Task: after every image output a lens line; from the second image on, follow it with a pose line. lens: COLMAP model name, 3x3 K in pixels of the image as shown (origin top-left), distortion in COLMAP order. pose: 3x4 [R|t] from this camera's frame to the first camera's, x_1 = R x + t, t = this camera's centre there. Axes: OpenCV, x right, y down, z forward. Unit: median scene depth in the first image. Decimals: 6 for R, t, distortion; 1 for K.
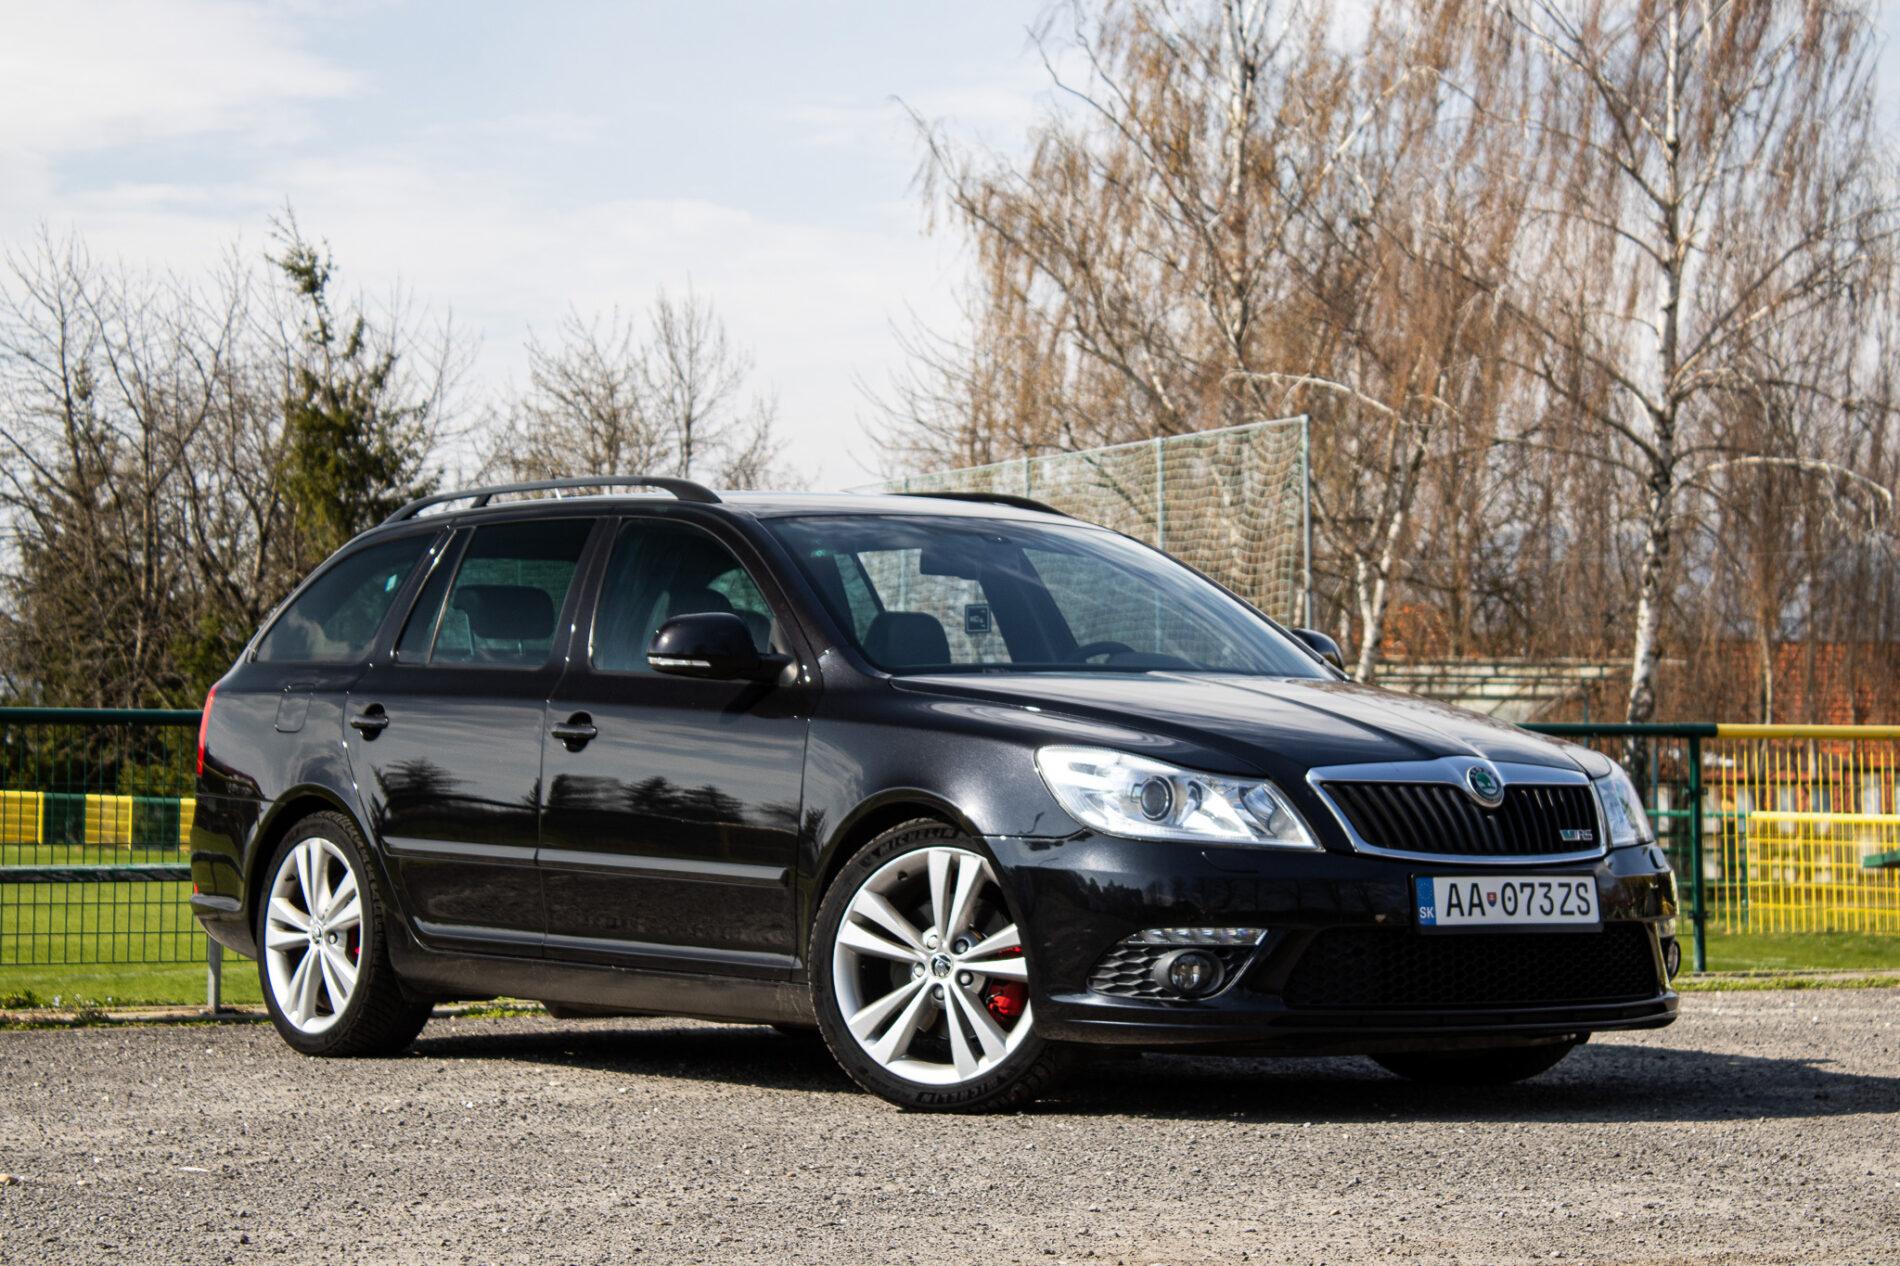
lens RADIAL K [[4850.0, 0, 914.2], [0, 4850.0, 635.5], [0, 0, 1]] dist [0.404901, -3.428135]
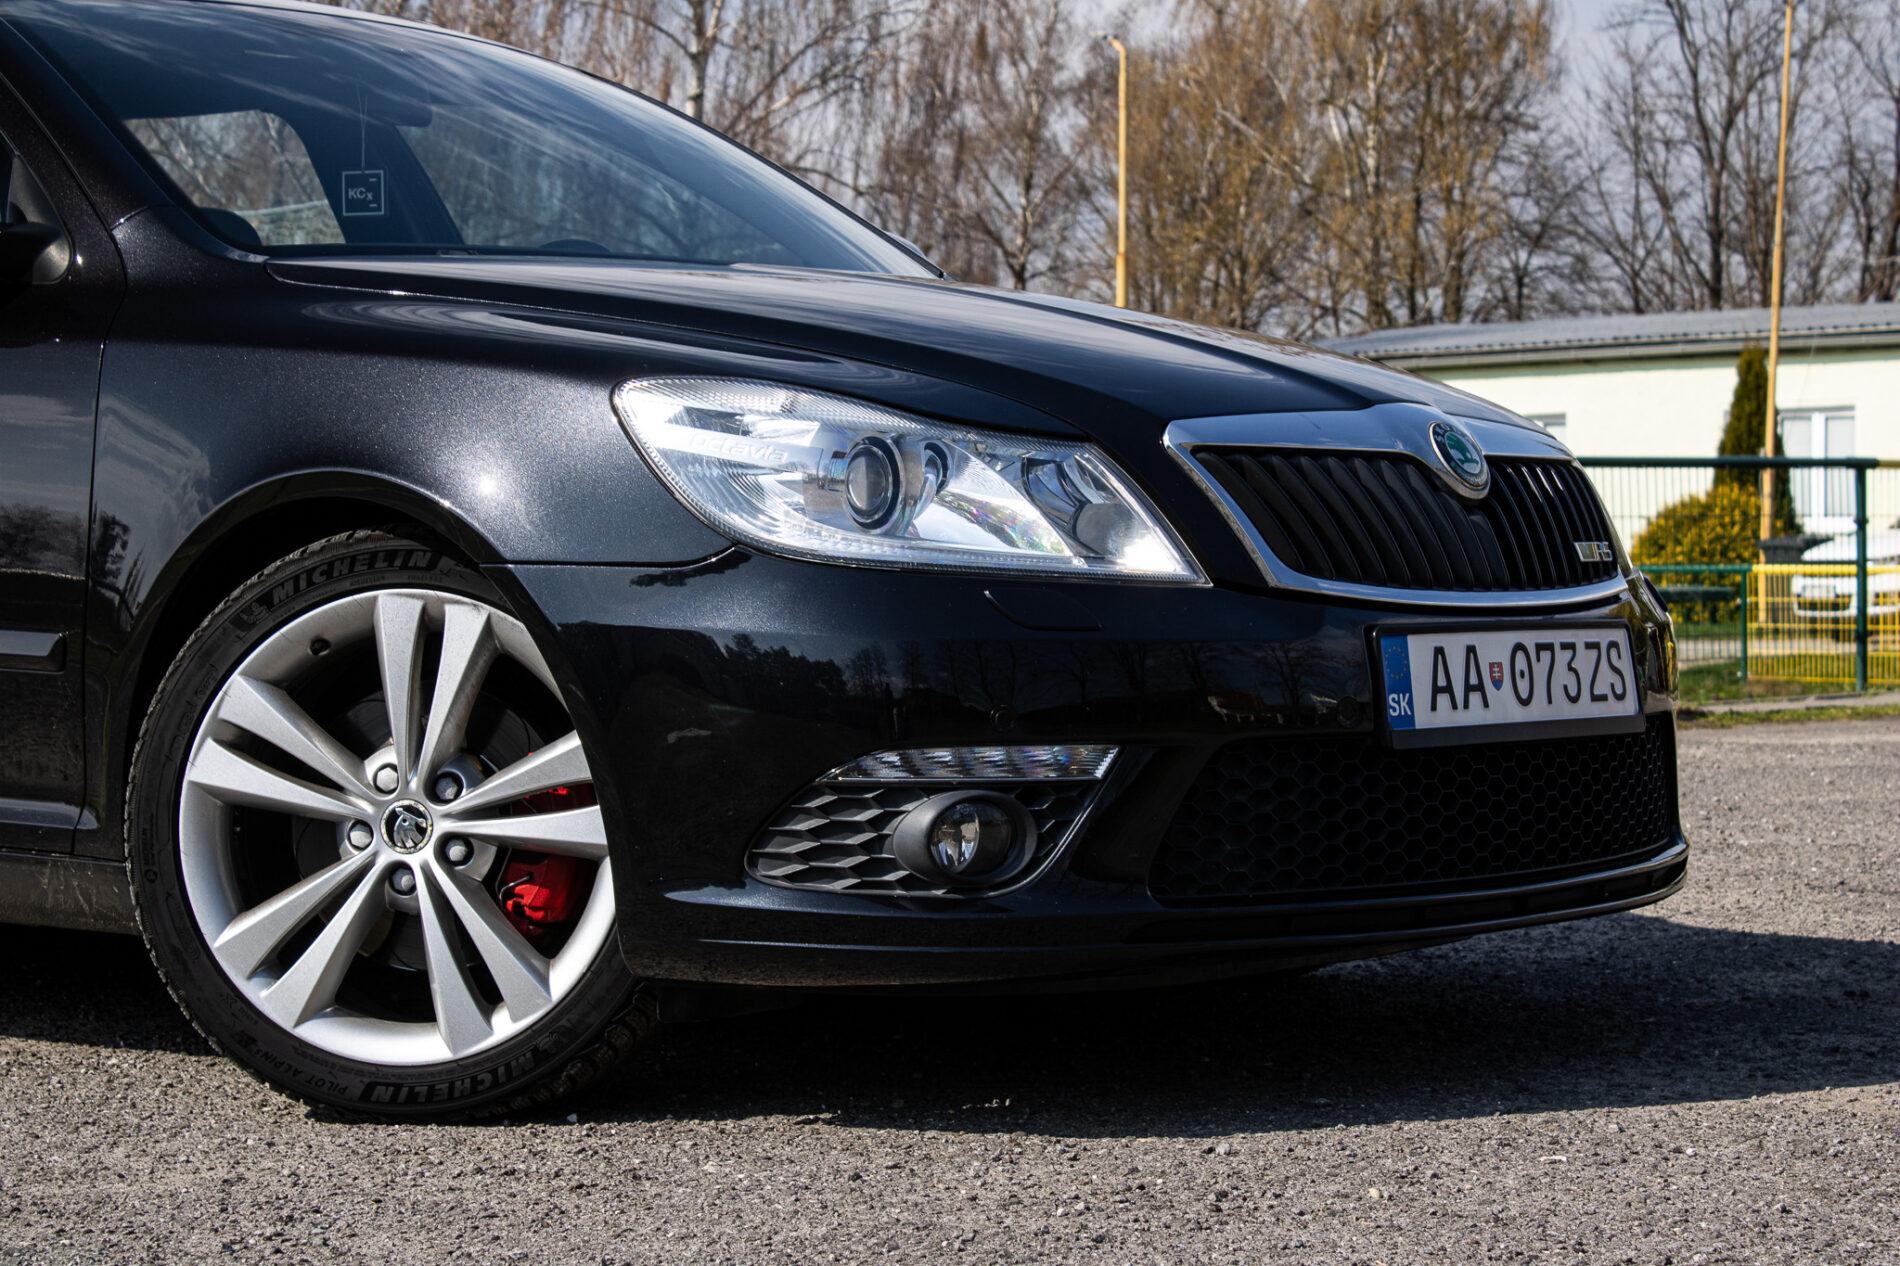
lens RADIAL K [[4119.6, 0, 950.0], [0, 4119.6, 633.0], [0, 0, 1]] dist [0.068889, 0.301687]
pose [[0.971688, -0.012219, 0.235952, -0.007357], [0.000257, 0.998716, 0.050661, 0.004998], [-0.236268, -0.049166, 0.970443, 0.107452]]
